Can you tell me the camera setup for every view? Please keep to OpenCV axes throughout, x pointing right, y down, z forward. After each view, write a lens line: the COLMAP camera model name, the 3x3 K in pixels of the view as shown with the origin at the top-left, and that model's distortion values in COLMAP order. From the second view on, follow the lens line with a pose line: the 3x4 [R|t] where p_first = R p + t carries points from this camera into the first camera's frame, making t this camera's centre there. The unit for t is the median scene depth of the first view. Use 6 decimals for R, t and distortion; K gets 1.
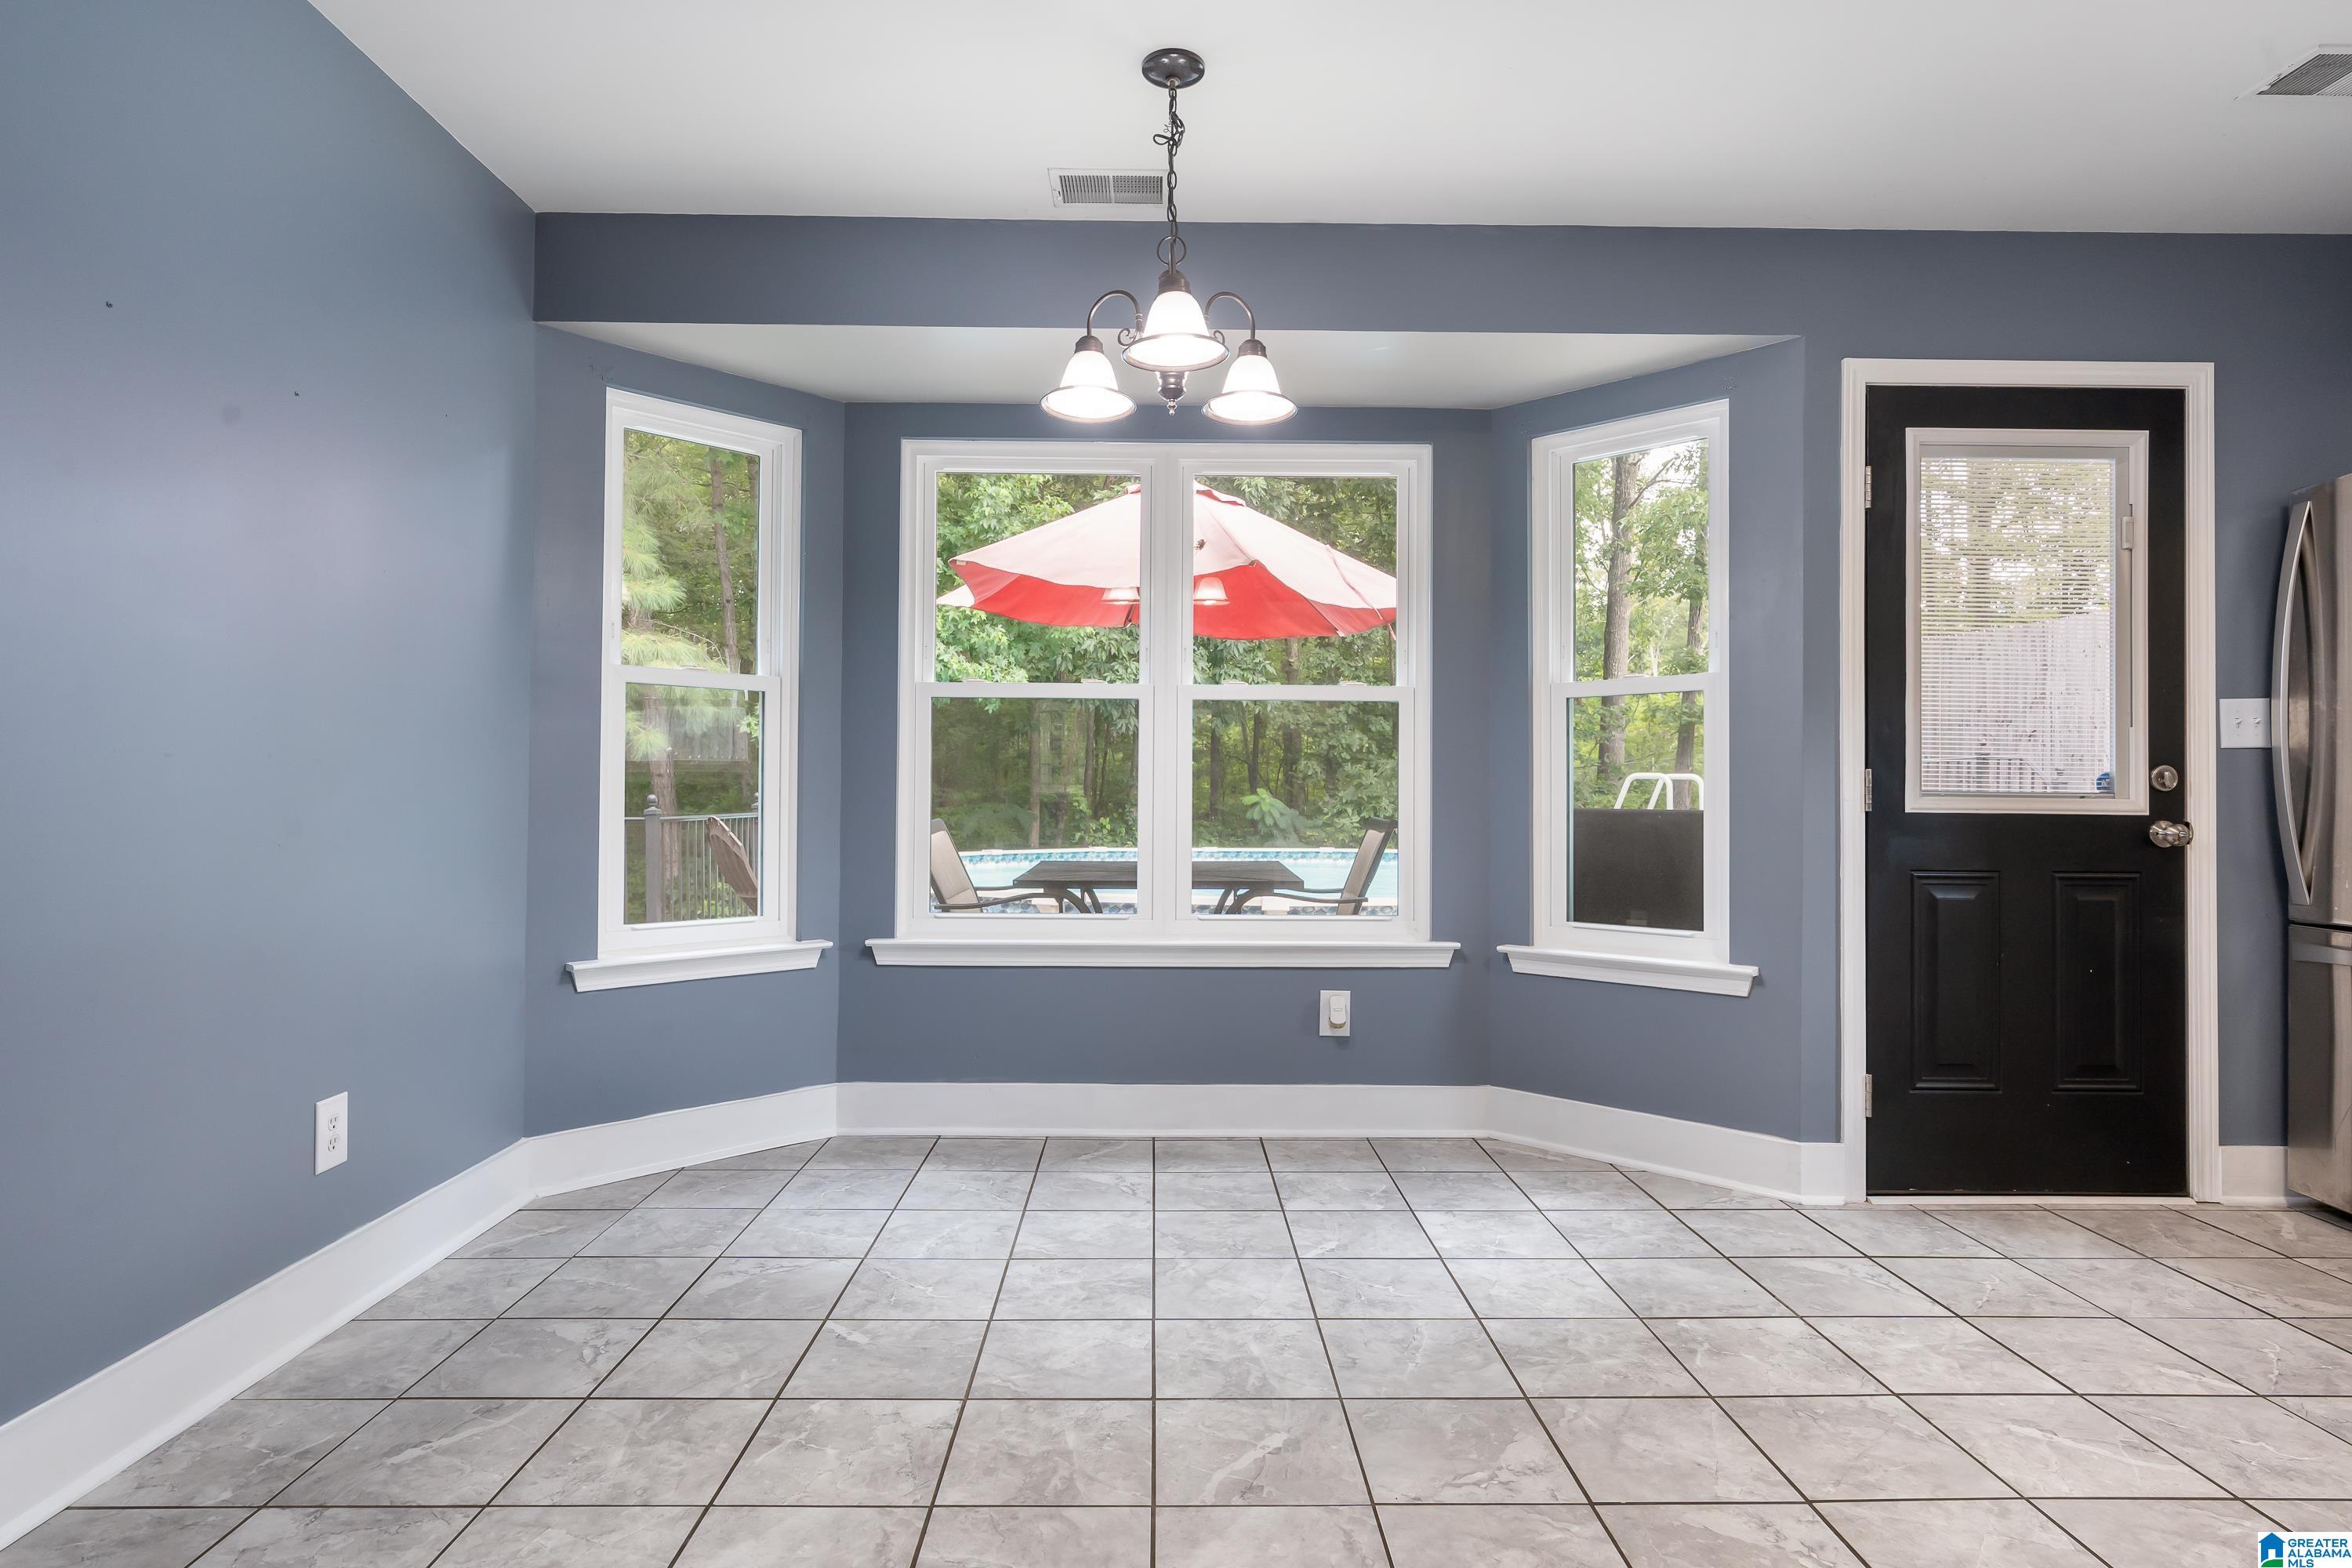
lens RADIAL K [[1259.7, 0, 1178.1], [0, 1259.7, 778.2], [0, 0, 1]] dist [0.003435, -0.002792]
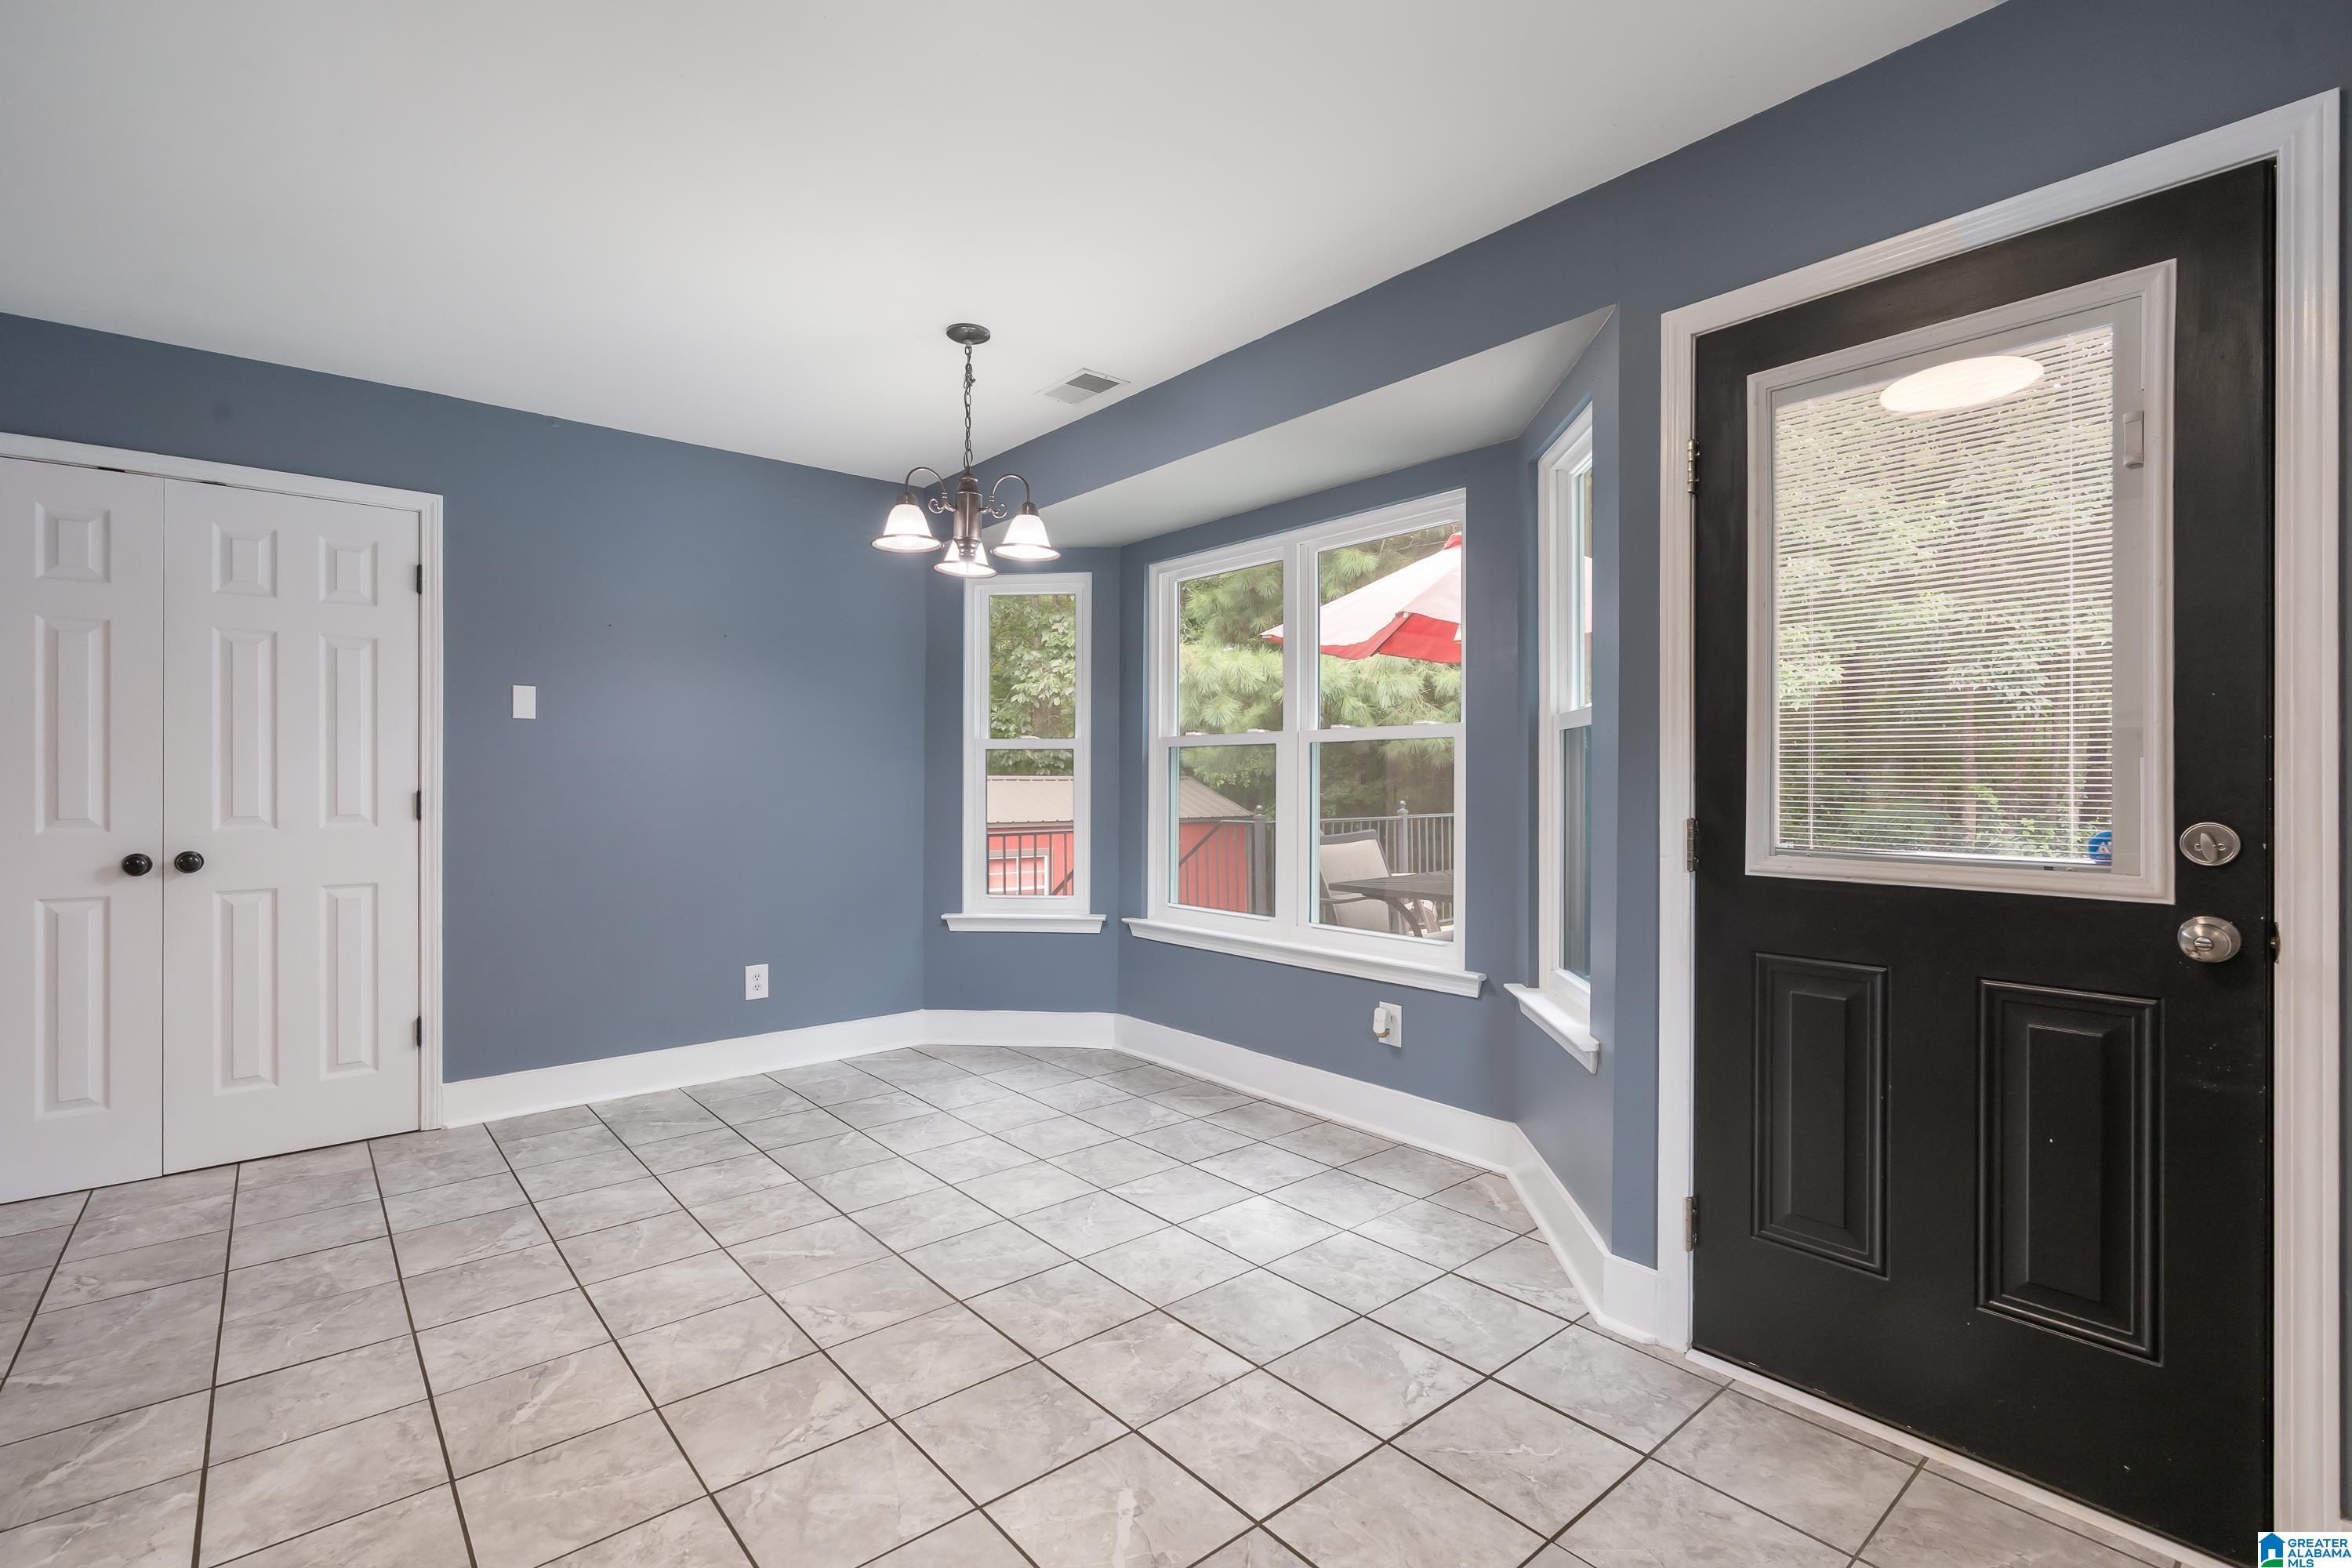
lens RADIAL K [[1061.9, 0, 1170.7], [0, 1061.9, 780.2], [0, 0, 1]] dist [-0.007812, 0.002810]
pose [[0.632789, -0.007130, -0.774291, 0.852362], [0.014387, 0.999893, 0.002551, -0.037593], [0.774191, -0.012754, 0.632824, 0.314529]]
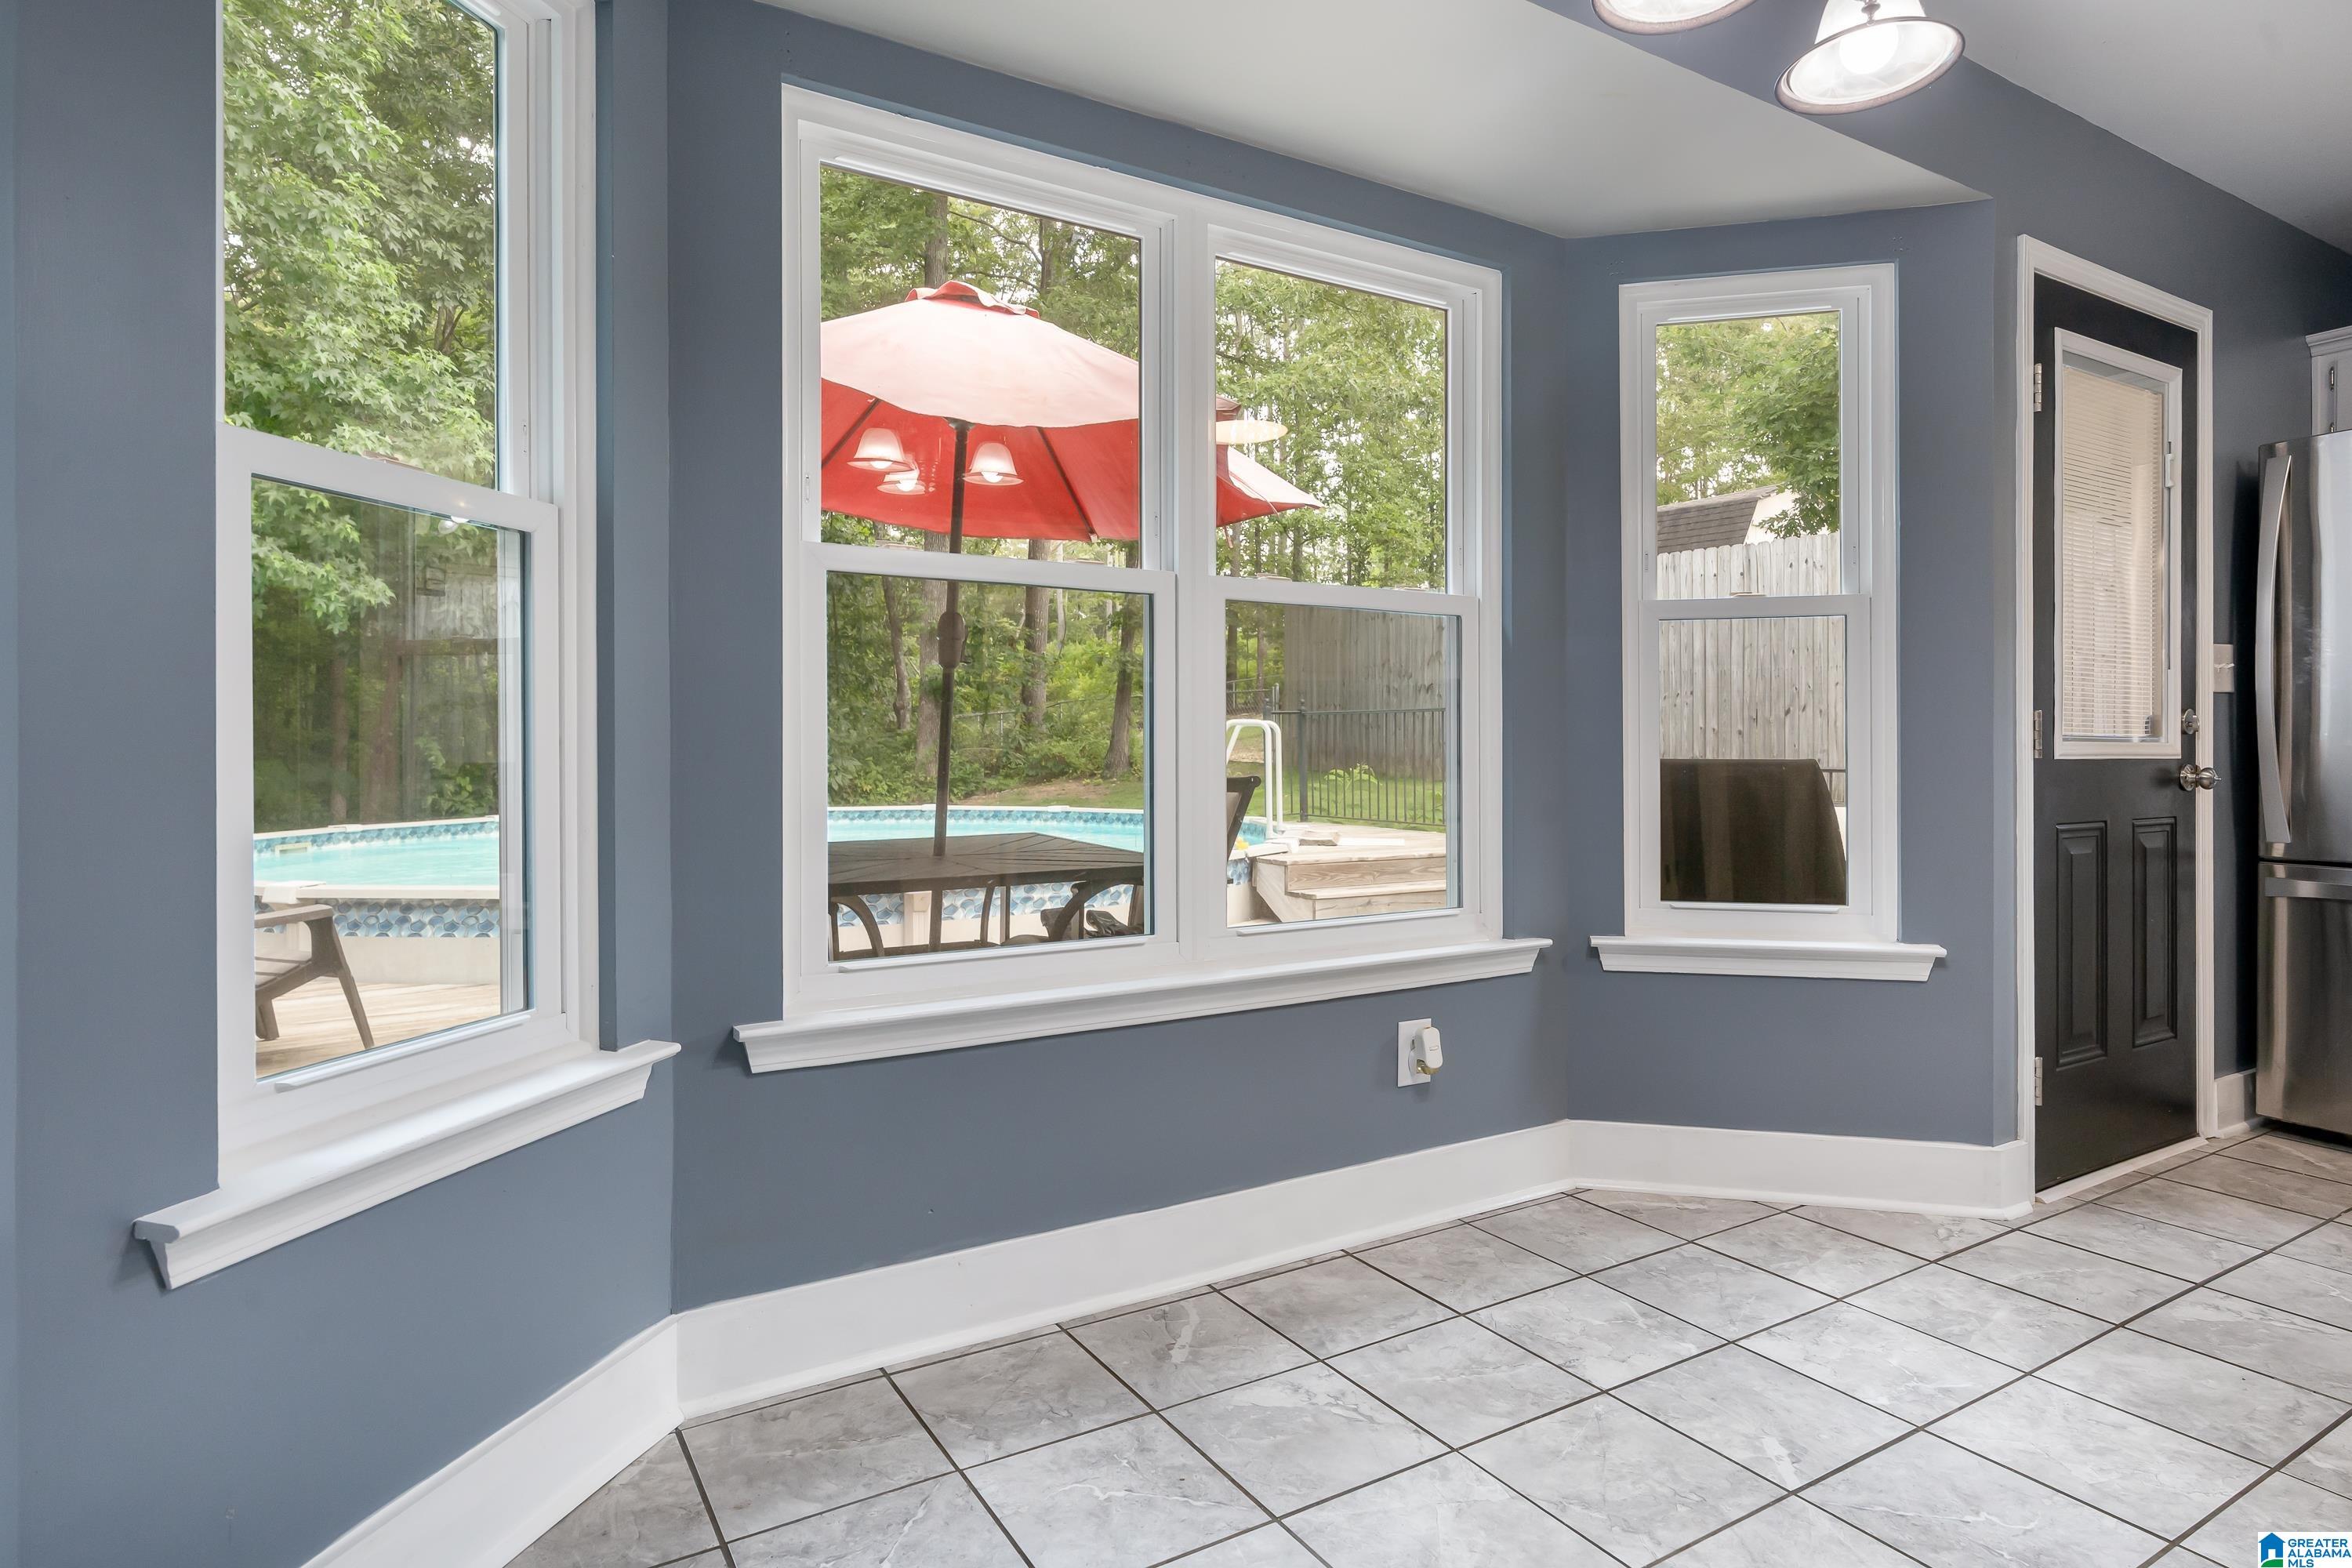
lens RADIAL K [[1259.7, 0, 1180.4], [0, 1259.7, 752.7], [0, 0, 1]] dist [0.003435, -0.002792]
pose [[0.864855, -0.011519, 0.501890, -0.406607], [0.001047, 0.999776, 0.021143, 0.002336], [-0.502021, -0.017760, 0.864673, 0.534340]]
